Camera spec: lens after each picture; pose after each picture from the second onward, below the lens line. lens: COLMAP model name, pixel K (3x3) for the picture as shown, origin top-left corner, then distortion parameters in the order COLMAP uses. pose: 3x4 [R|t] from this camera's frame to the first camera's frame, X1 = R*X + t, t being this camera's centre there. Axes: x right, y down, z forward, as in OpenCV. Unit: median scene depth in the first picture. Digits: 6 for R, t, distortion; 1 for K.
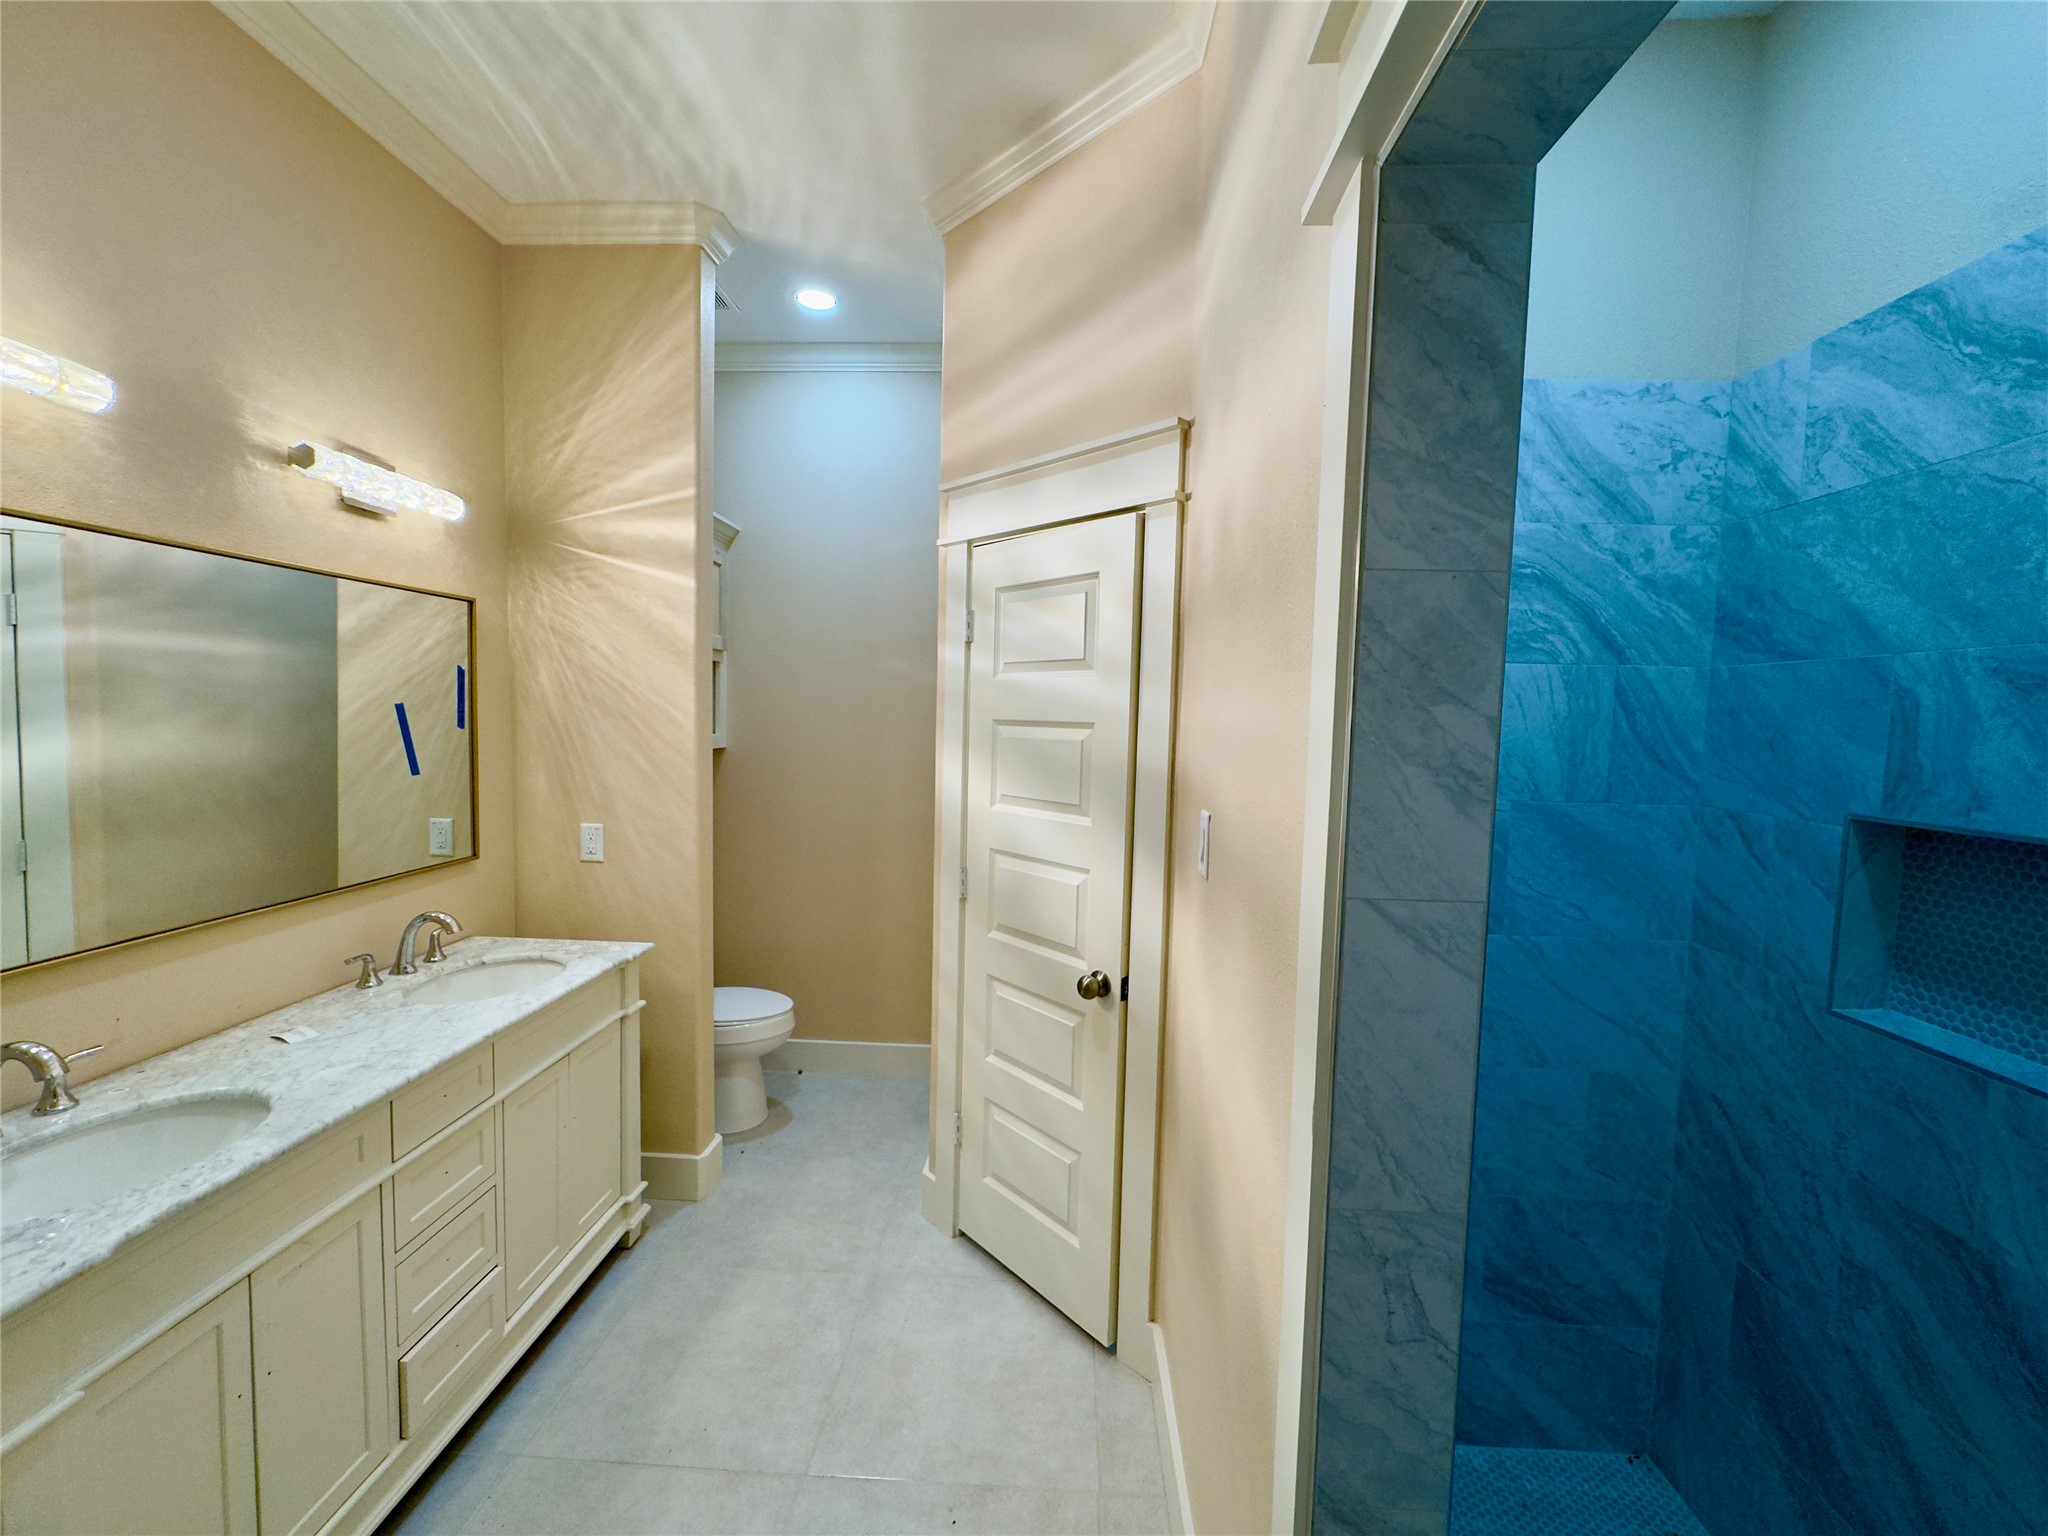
lens RADIAL K [[815.4, 0, 1028.1], [0, 815.4, 776.3], [0, 0, 1]] dist [-0.002831, 0.000758]
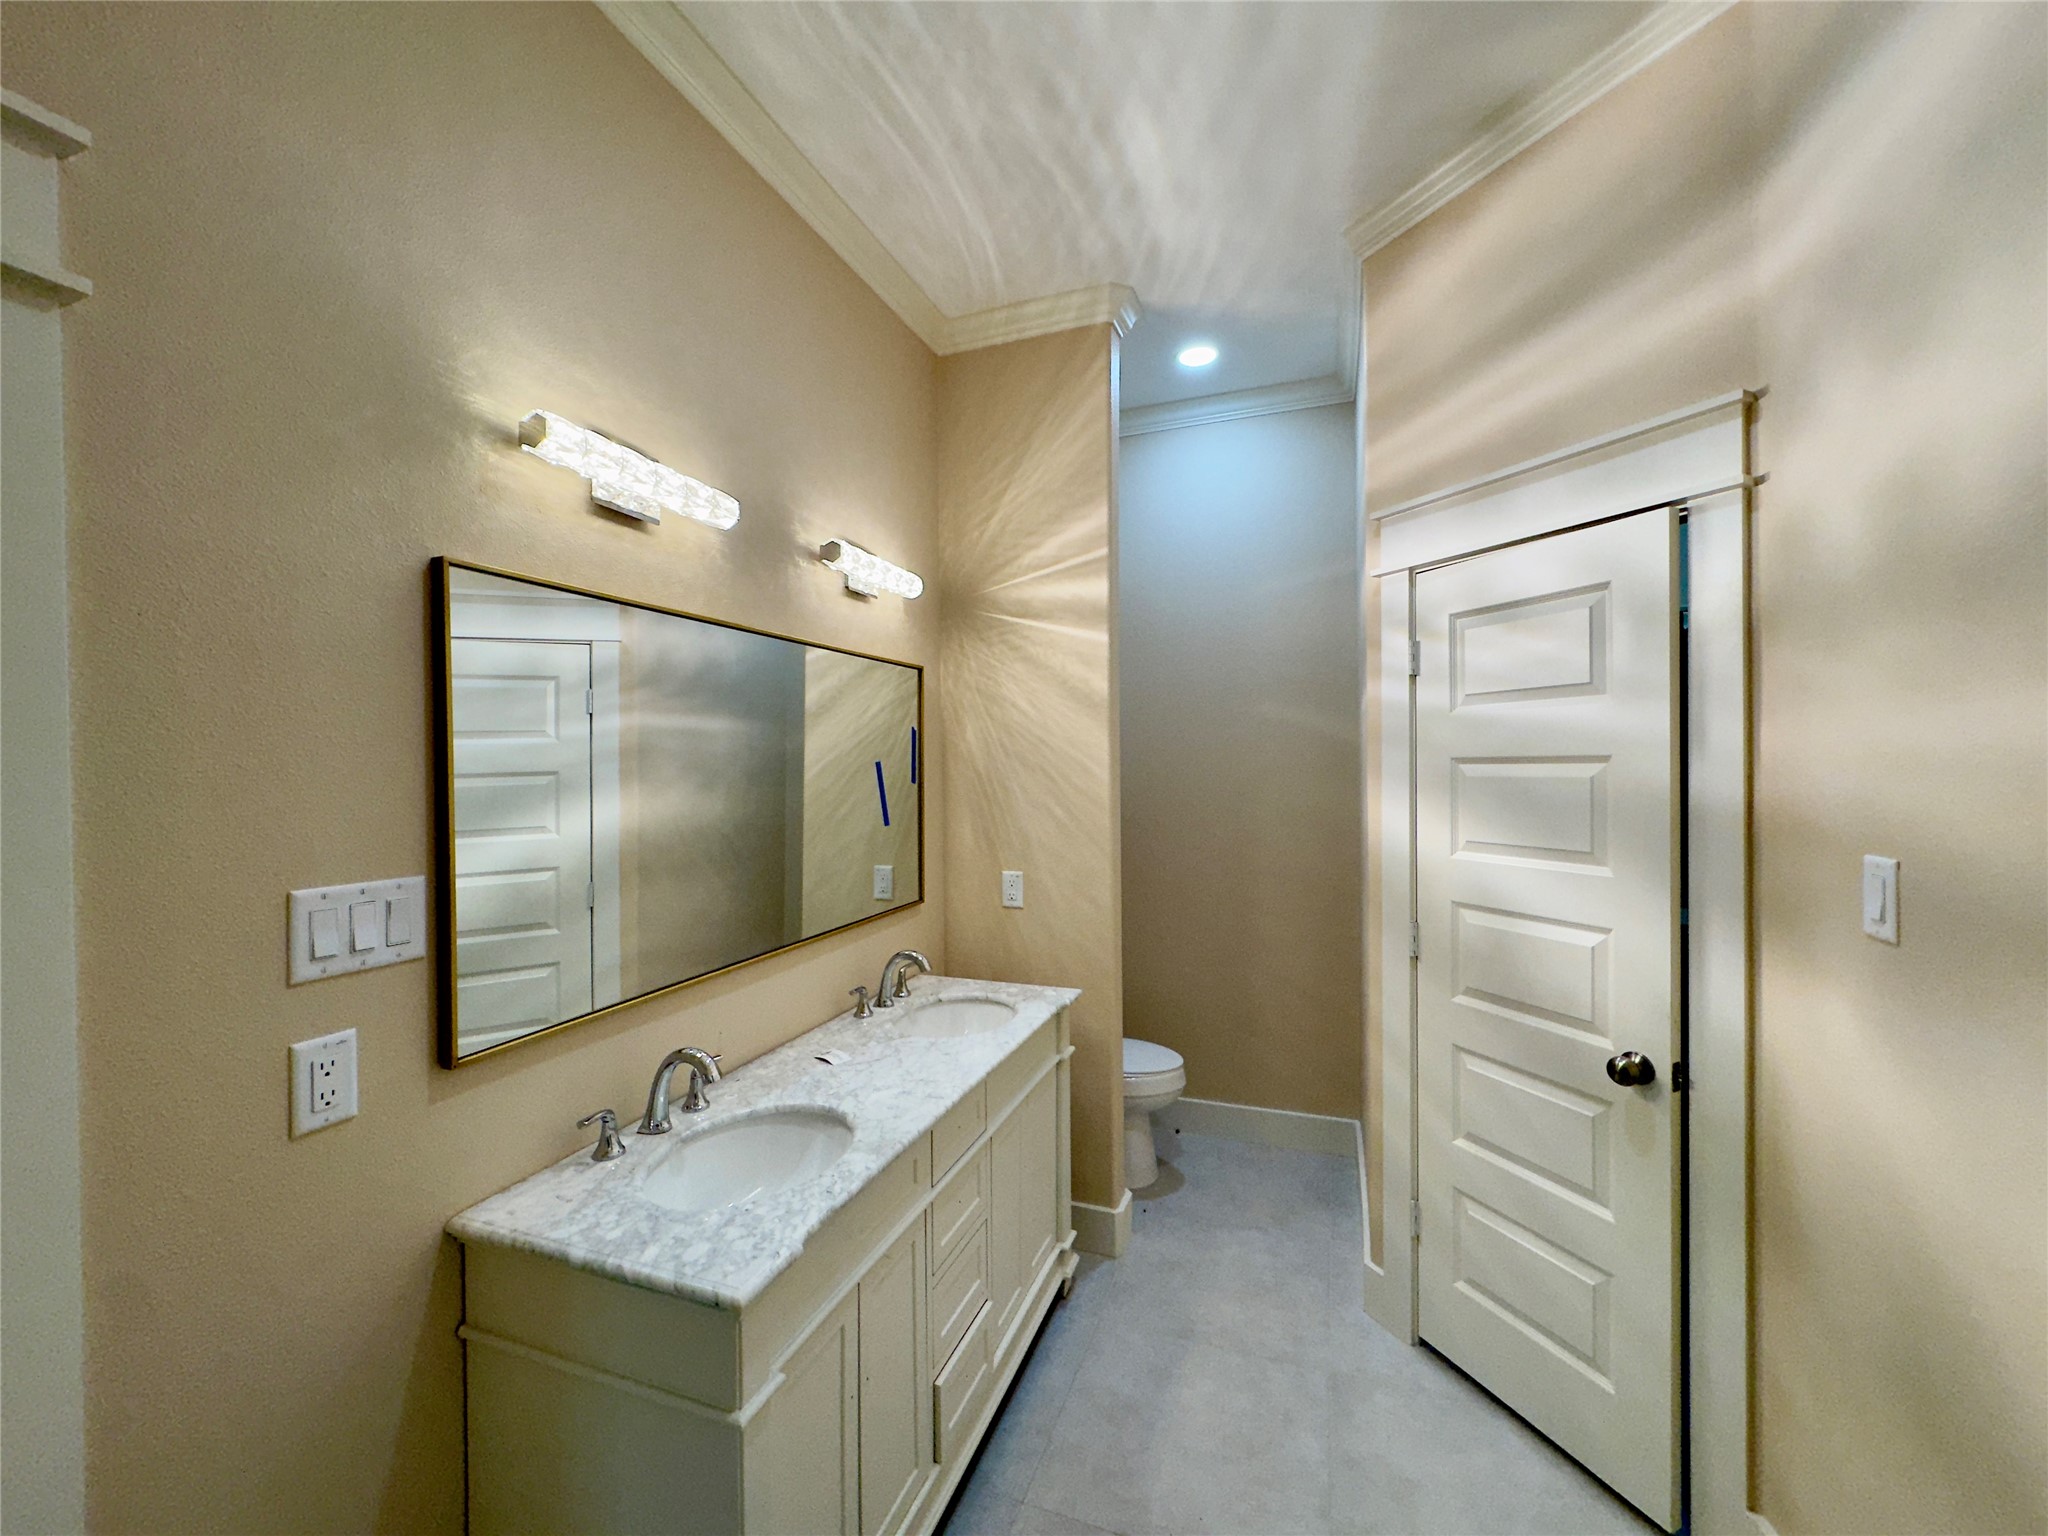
lens RADIAL K [[815.4, 0, 1021.3], [0, 815.4, 776.6], [0, 0, 1]] dist [-0.002831, 0.000758]
pose [[0.950722, -0.028681, -0.308715, -0.254889], [0.008322, 0.997714, -0.067065, 0.008427], [0.309933, 0.061191, 0.948787, -0.005434]]
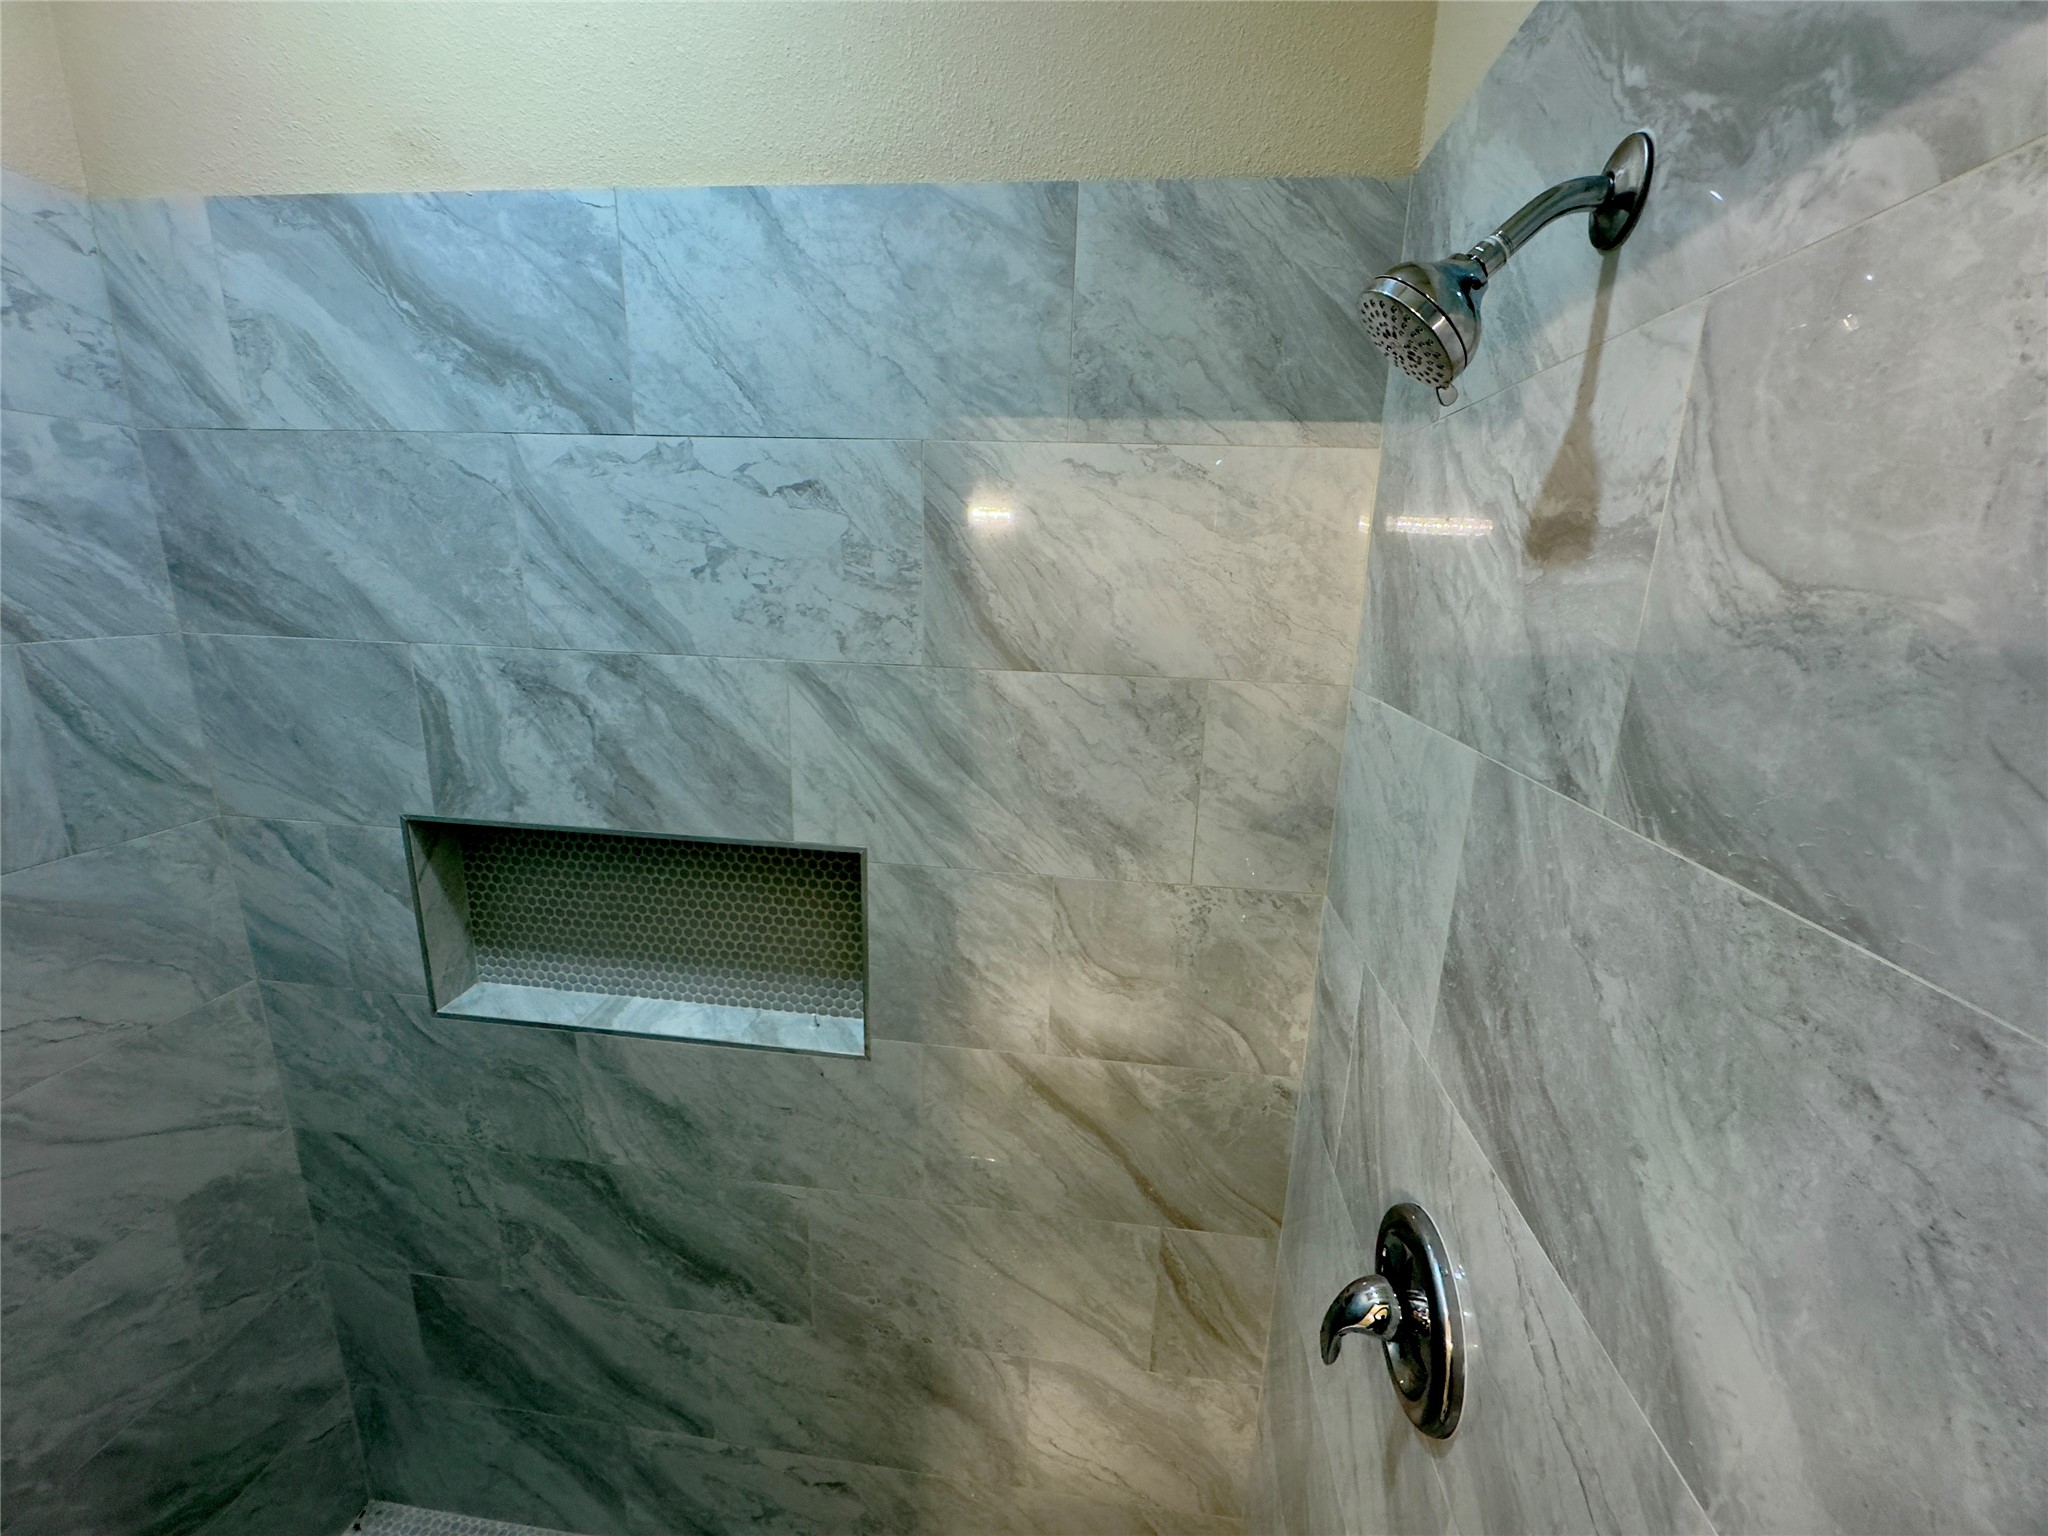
lens RADIAL K [[815.4, 0, 1017.8], [0, 815.4, 765.8], [0, 0, 1]] dist [-0.002831, 0.000758]
pose [[0.072722, -0.263034, 0.962042, 0.147600], [0.039726, 0.964594, 0.260729, -0.161357], [-0.996561, 0.019257, 0.080597, 0.180859]]
